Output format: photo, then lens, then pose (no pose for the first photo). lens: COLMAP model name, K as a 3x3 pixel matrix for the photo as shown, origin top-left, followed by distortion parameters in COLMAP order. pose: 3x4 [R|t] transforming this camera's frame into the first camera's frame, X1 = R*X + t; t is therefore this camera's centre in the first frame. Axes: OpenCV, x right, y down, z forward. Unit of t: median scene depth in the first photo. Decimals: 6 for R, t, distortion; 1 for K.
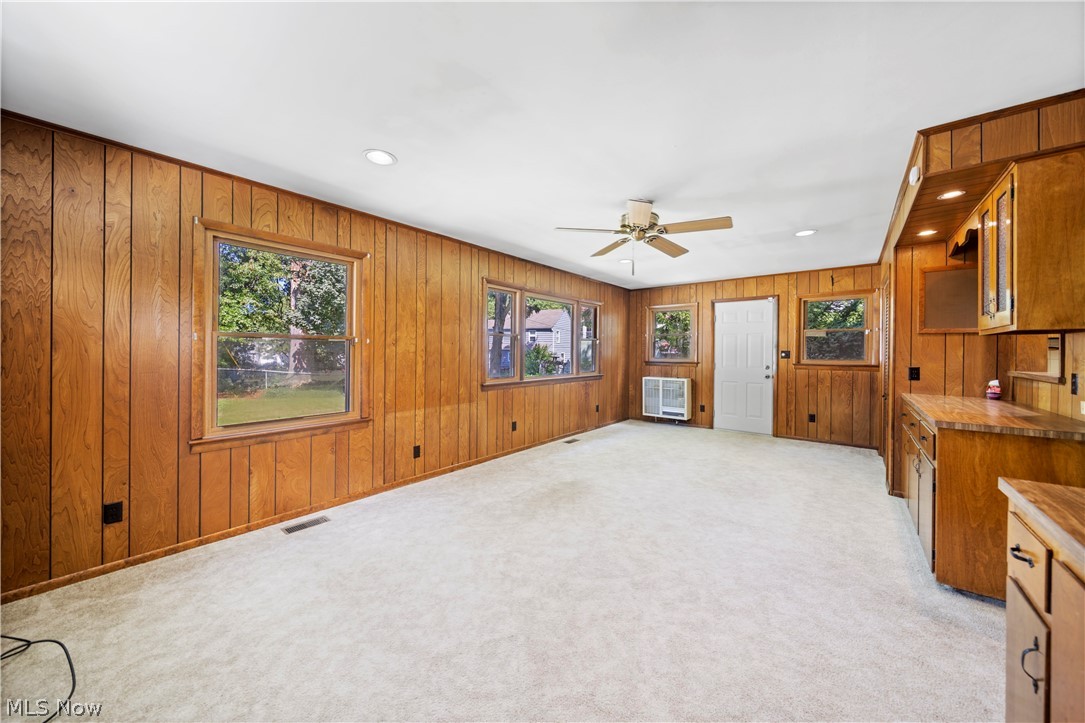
lens RADIAL K [[379.2, 0, 545.0], [0, 379.2, 356.1], [0, 0, 1]] dist [-0.000803, -0.000165]
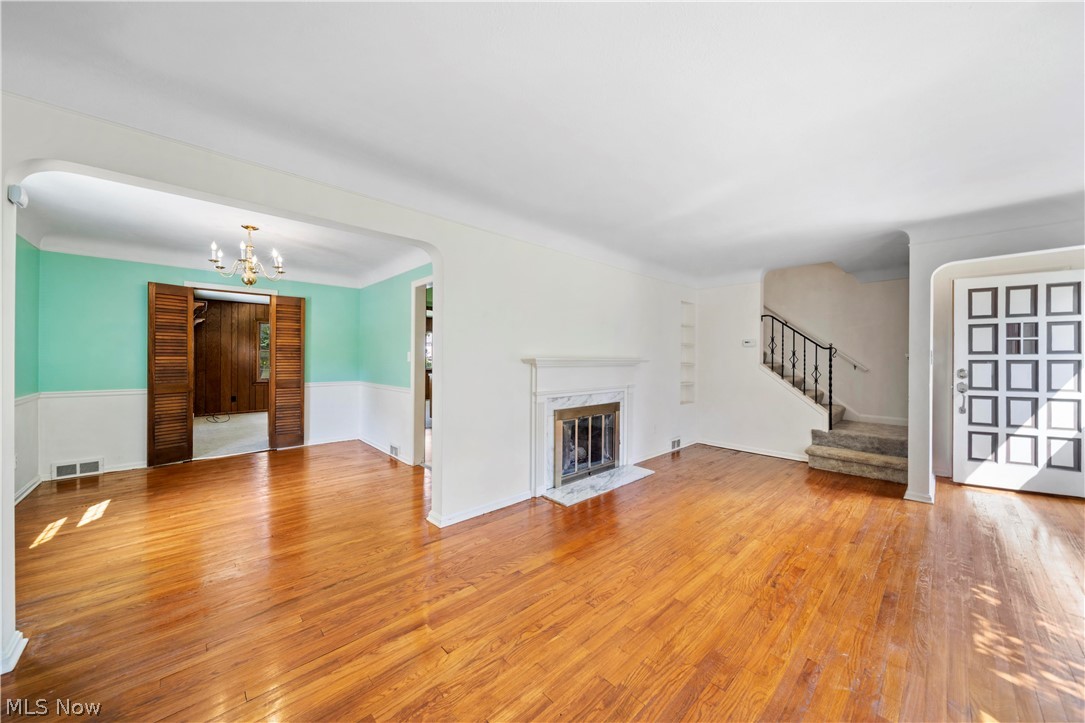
lens RADIAL K [[379.2, 0, 545.0], [0, 379.2, 356.1], [0, 0, 1]] dist [-0.000803, -0.000165]
pose [[0.991495, -0.005324, -0.130037, 1.414802], [0.003929, 0.999932, -0.010984, 0.022418], [0.130087, 0.010380, 0.991448, -1.365857]]
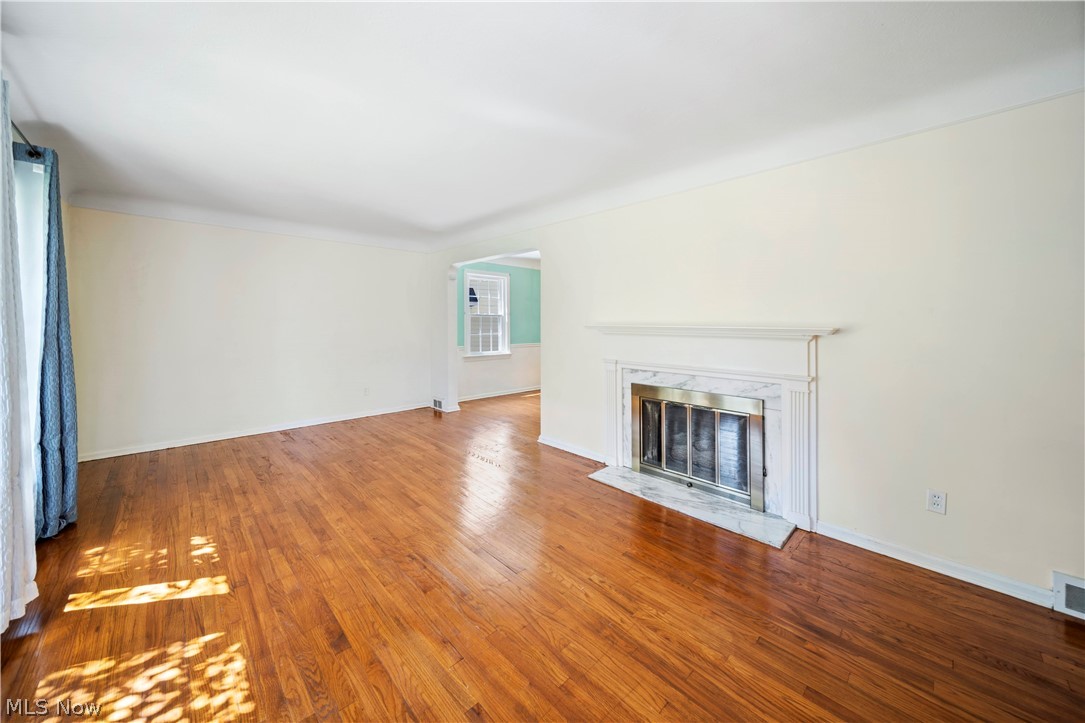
lens RADIAL K [[388.5, 0, 542.1], [0, 388.5, 324.9], [0, 0, 1]] dist [-0.000161, -0.000026]
pose [[-0.122434, -0.006479, -0.992455, 2.209197], [-0.011408, 0.999922, -0.005121, 0.024371], [0.992411, 0.010695, -0.122498, -0.510209]]
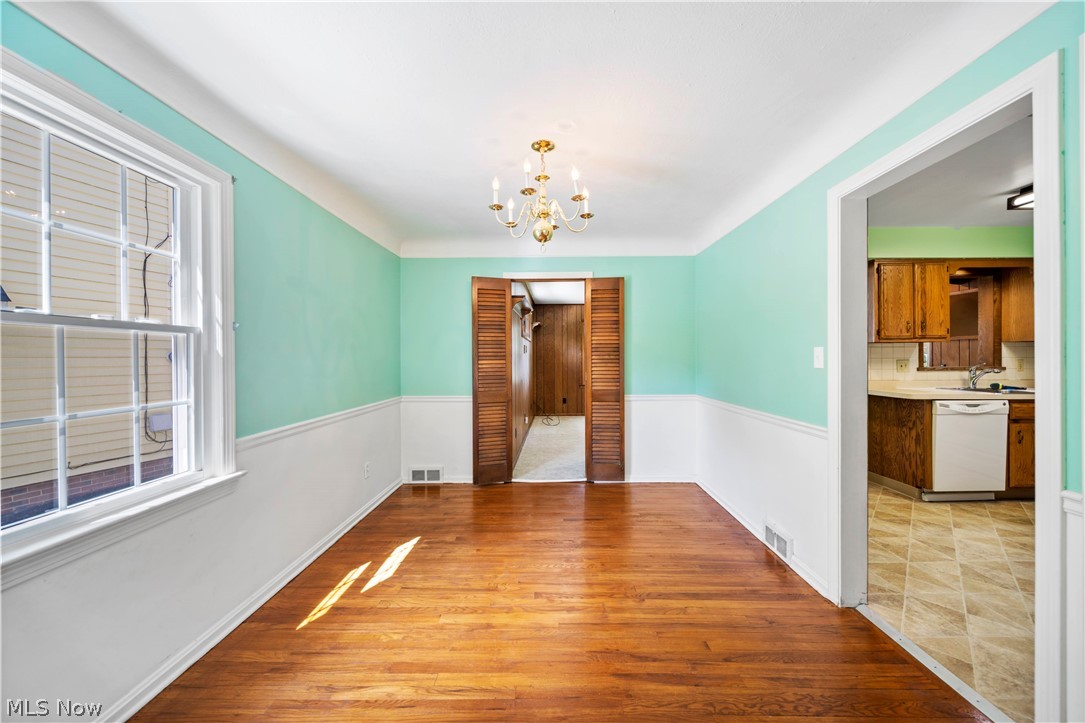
lens RADIAL K [[379.2, 0, 545.0], [0, 379.2, 356.1], [0, 0, 1]] dist [-0.000803, -0.000165]
pose [[0.617465, -0.016778, -0.786419, 1.008153], [0.006529, 0.999847, -0.016205, 0.013410], [0.786571, 0.004871, 0.617480, -0.873884]]
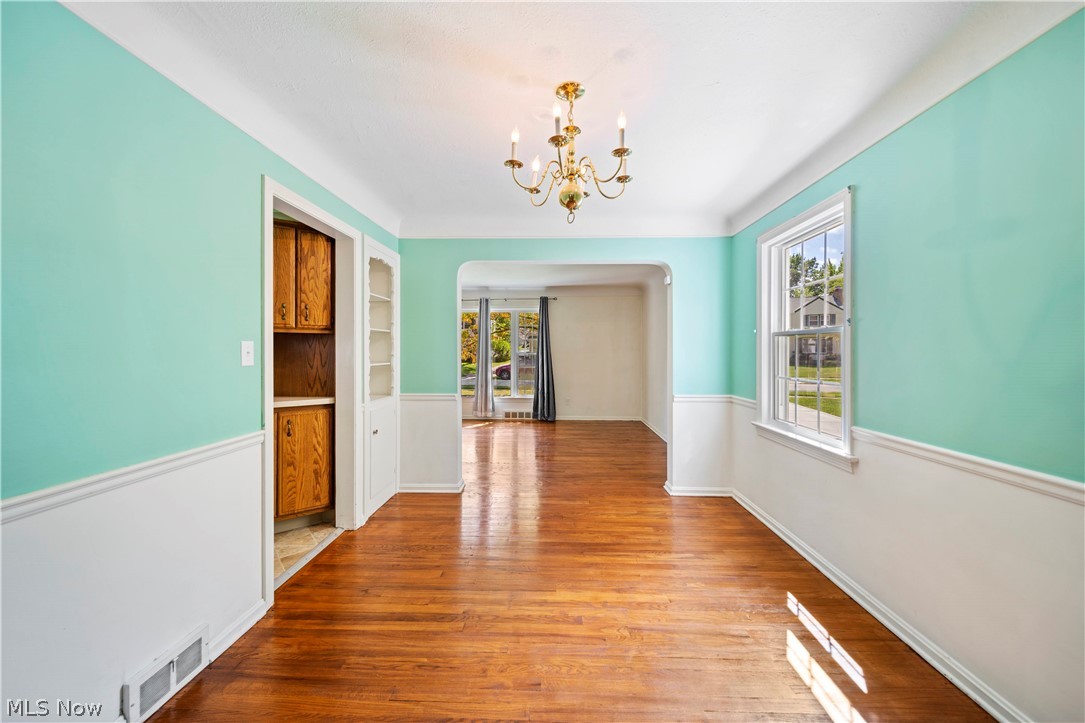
lens RADIAL K [[379.2, 0, 545.0], [0, 379.2, 356.1], [0, 0, 1]] dist [-0.000803, -0.000165]
pose [[-0.600863, -0.022621, 0.799032, 0.216847], [-0.001193, 0.999624, 0.027403, -0.001173], [-0.799351, 0.015512, -0.600663, -0.227118]]
